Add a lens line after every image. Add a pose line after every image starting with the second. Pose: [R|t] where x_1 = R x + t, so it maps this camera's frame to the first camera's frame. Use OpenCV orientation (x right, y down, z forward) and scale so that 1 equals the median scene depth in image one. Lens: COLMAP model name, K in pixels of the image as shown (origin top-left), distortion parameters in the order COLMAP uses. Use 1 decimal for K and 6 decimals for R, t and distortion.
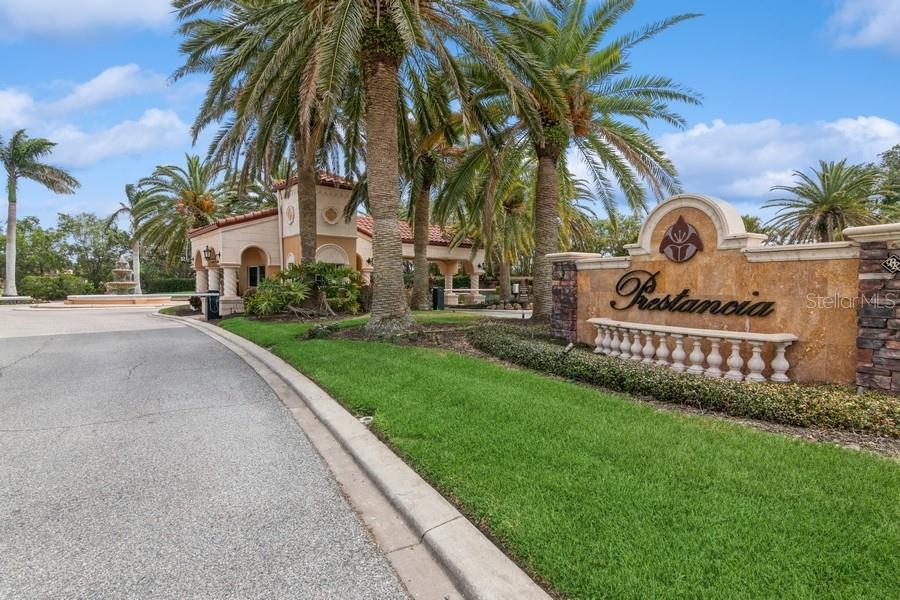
lens RADIAL K [[462.5, 0, 451.2], [0, 462.5, 299.5], [0, 0, 1]] dist [-0.007719, 0.004272]
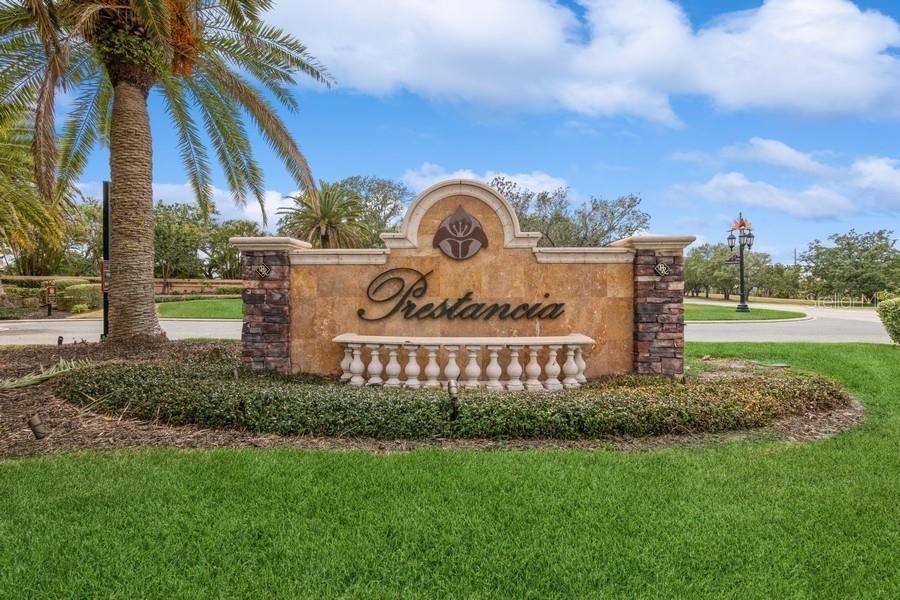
lens RADIAL K [[462.5, 0, 449.7], [0, 462.5, 292.8], [0, 0, 1]] dist [-0.007719, 0.004272]
pose [[0.489766, -0.006032, 0.871833, -0.254689], [0.030930, 0.999467, -0.010460, -0.012977], [-0.871305, 0.032089, 0.489691, 0.622080]]
